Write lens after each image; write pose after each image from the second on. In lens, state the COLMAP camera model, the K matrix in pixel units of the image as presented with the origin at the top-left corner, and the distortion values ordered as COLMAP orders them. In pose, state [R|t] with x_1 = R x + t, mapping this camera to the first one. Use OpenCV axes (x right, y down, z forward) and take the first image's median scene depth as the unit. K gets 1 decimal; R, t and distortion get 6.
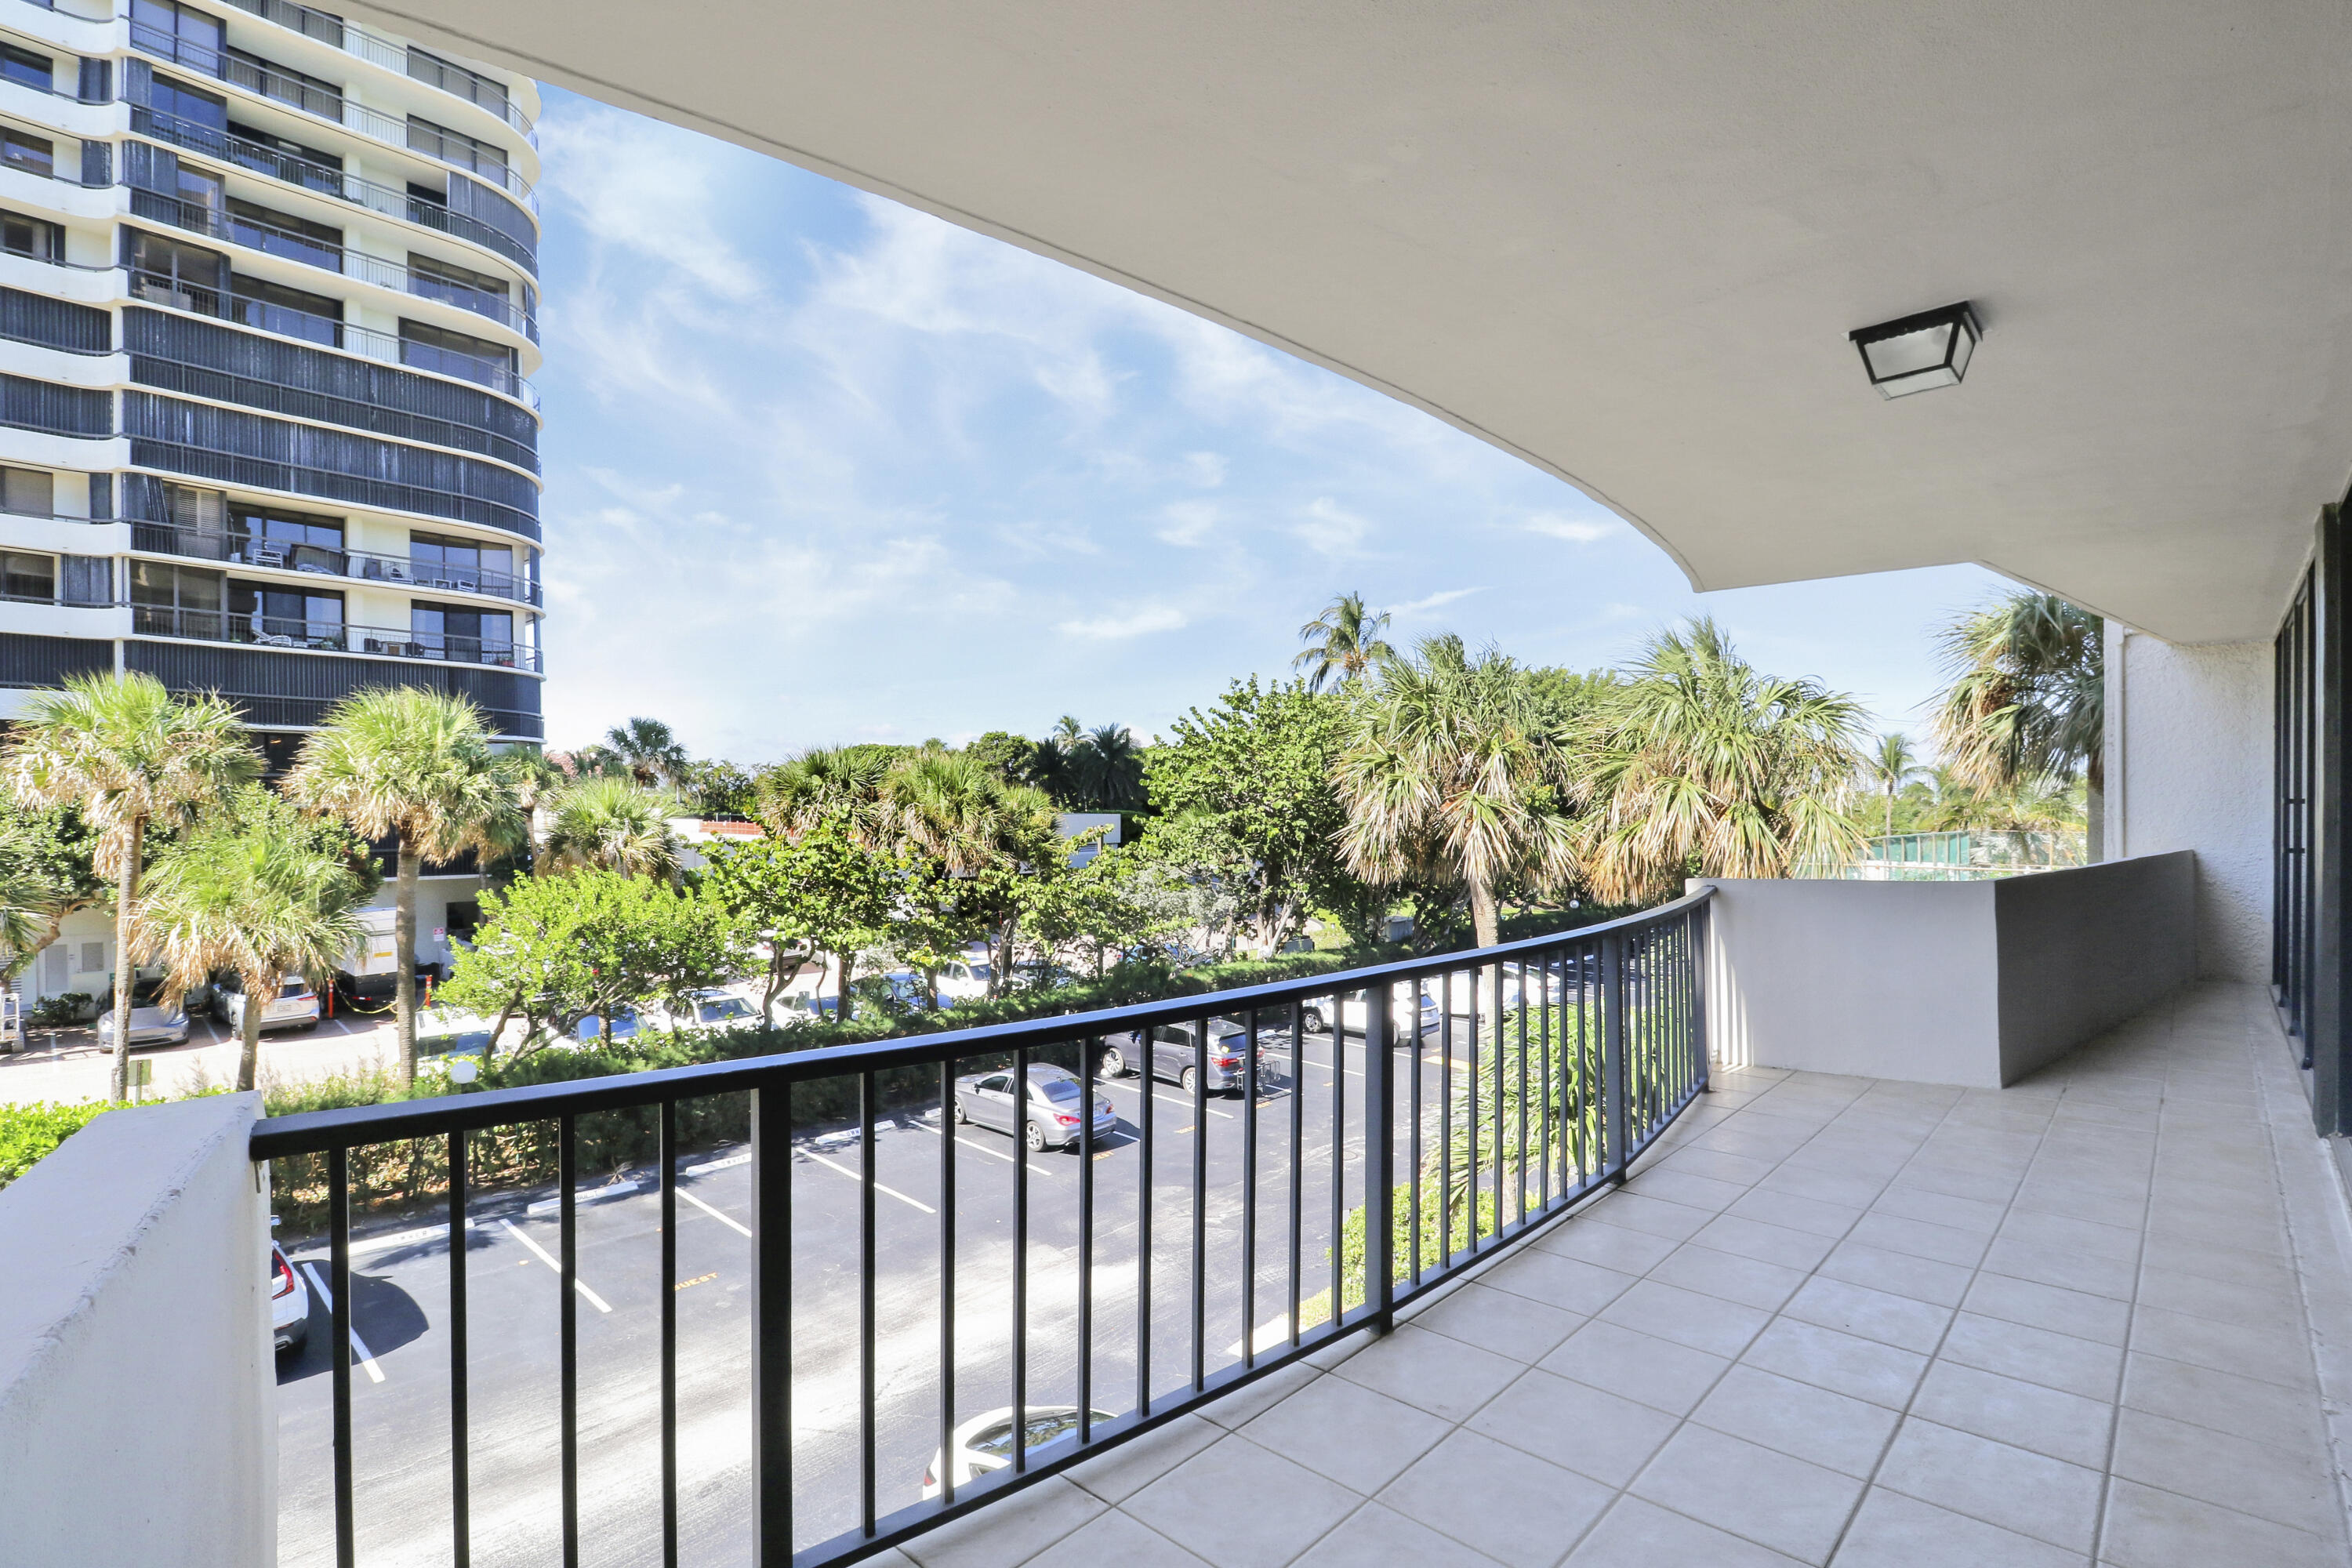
lens RADIAL K [[1132.6, 0, 1185.9], [0, 1132.6, 801.0], [0, 0, 1]] dist [-0.011470, -0.001277]
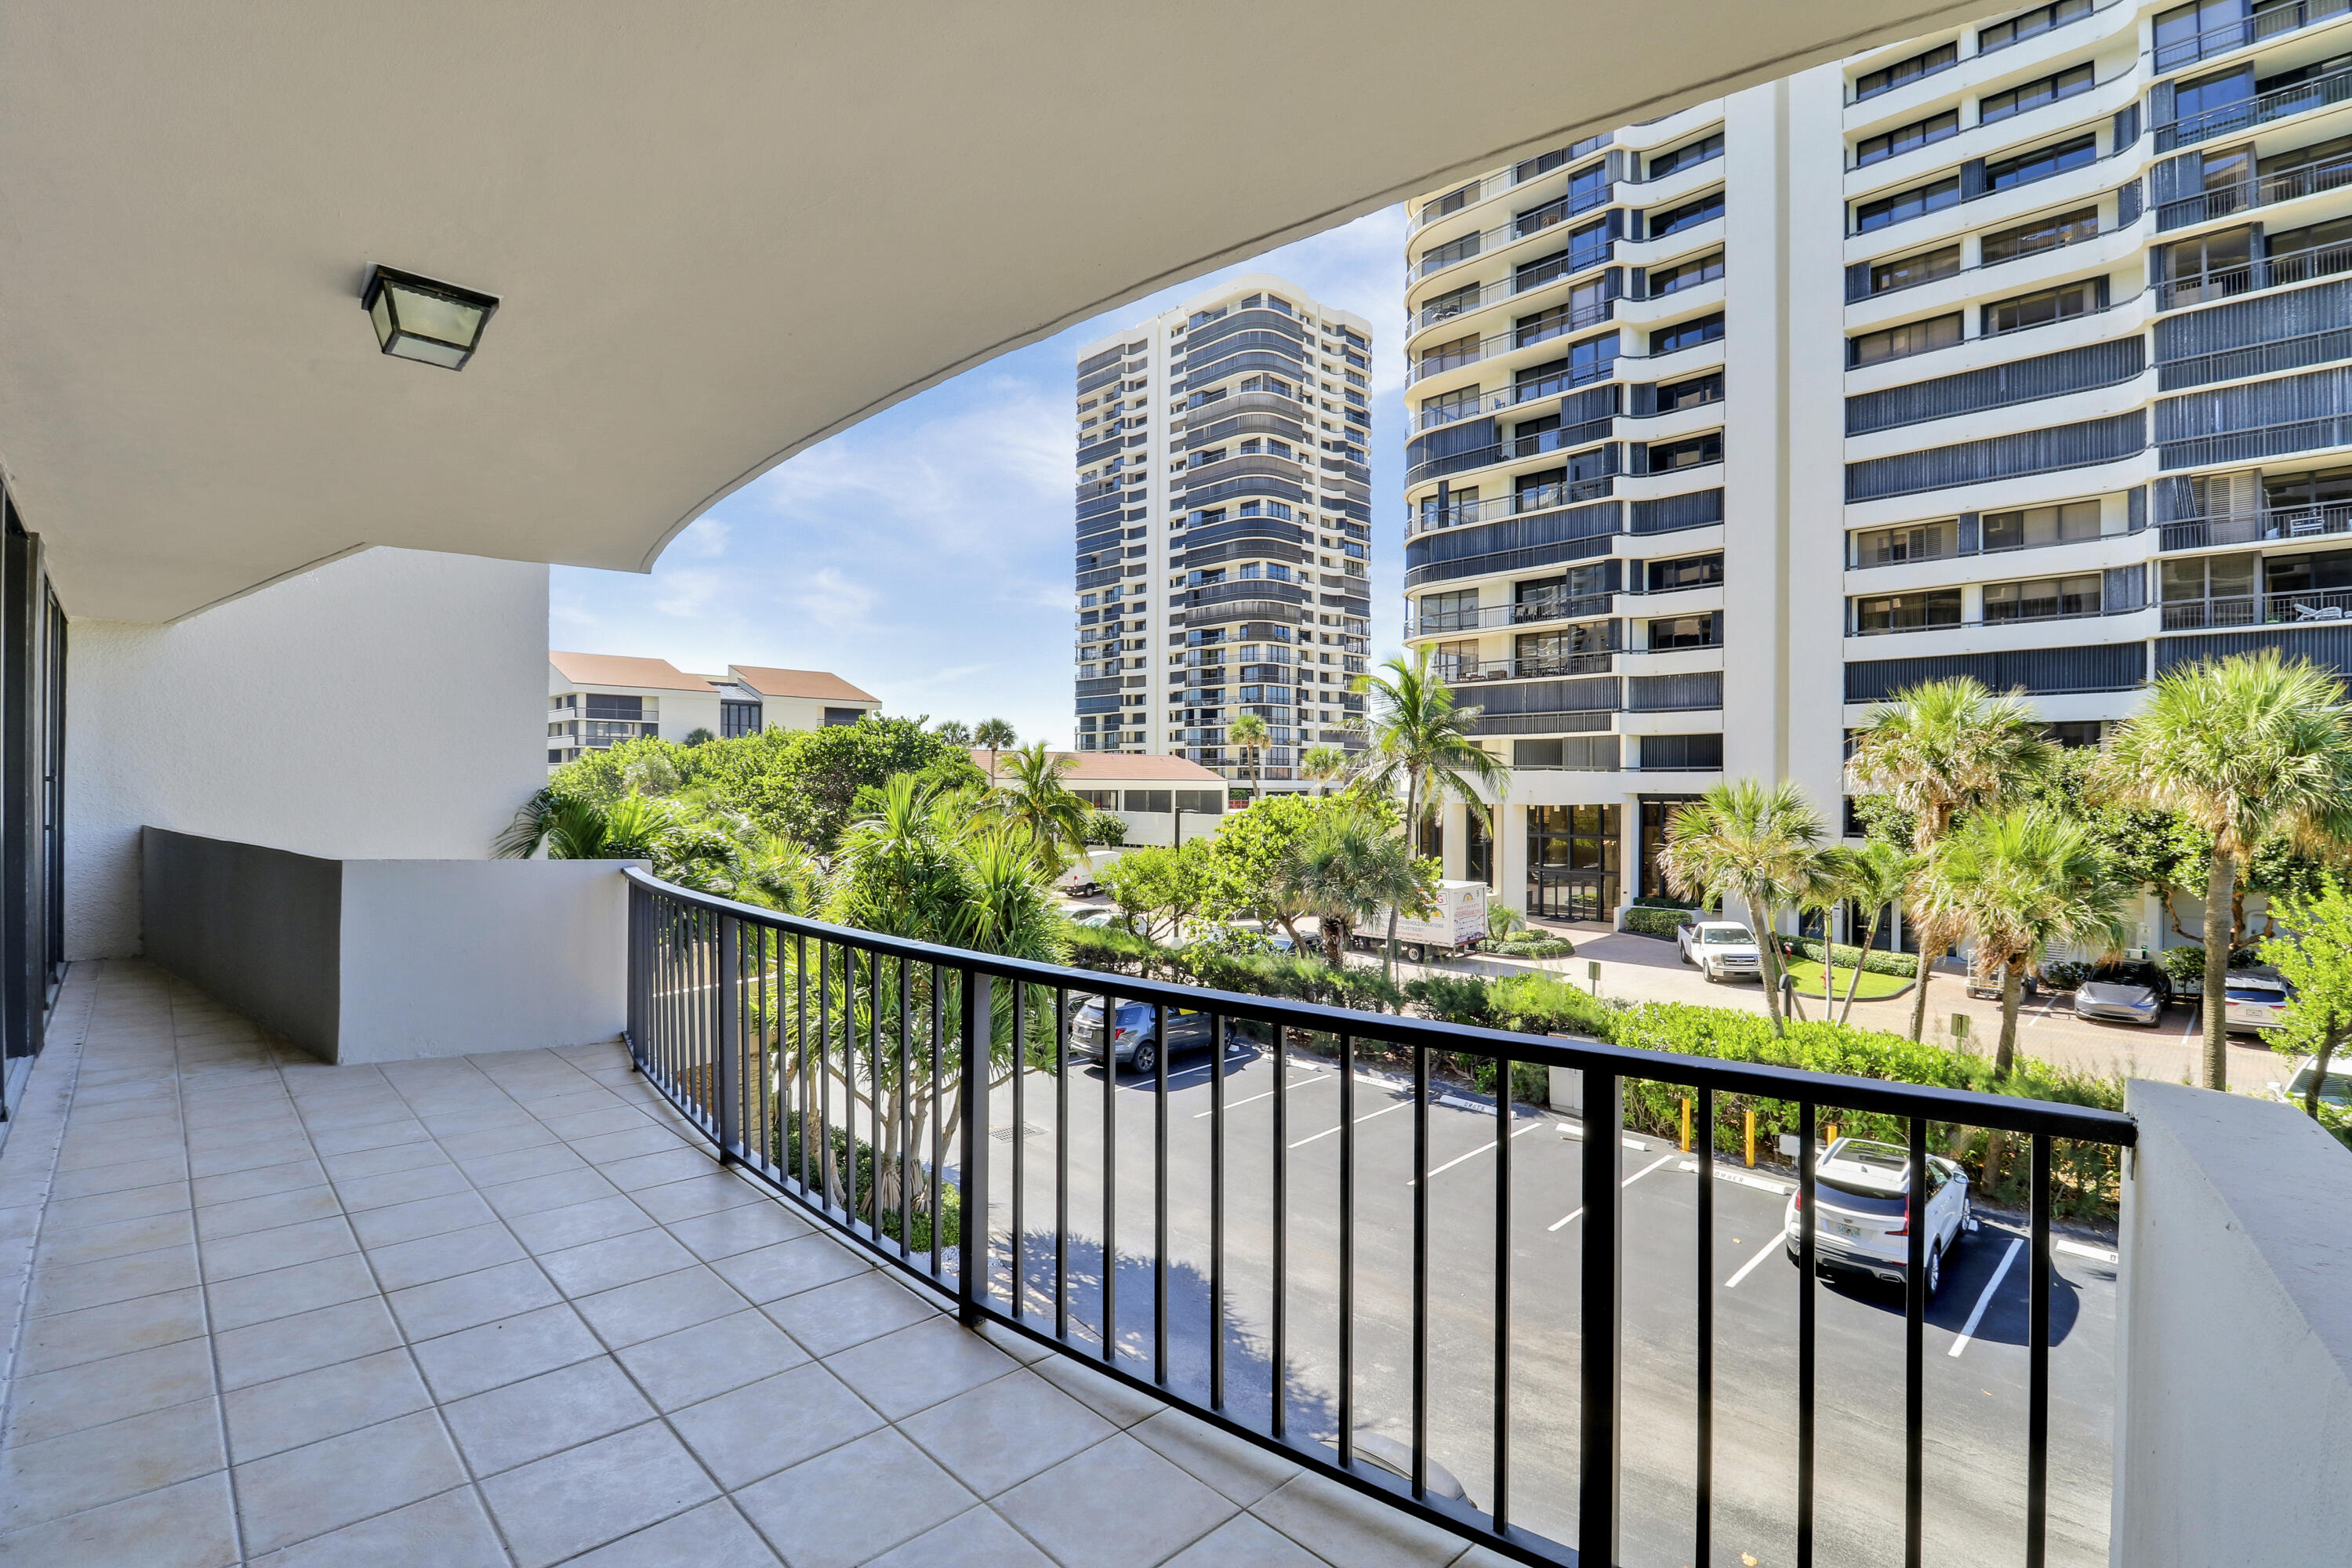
lens RADIAL K [[1101.0, 0, 1185.5], [0, 1101.0, 787.5], [0, 0, 1]] dist [-0.000532, -0.008756]
pose [[-0.065399, -0.003257, -0.997854, 0.139592], [-0.000731, 0.999995, -0.003216, 0.000632], [0.997859, 0.000519, -0.065401, 0.153839]]
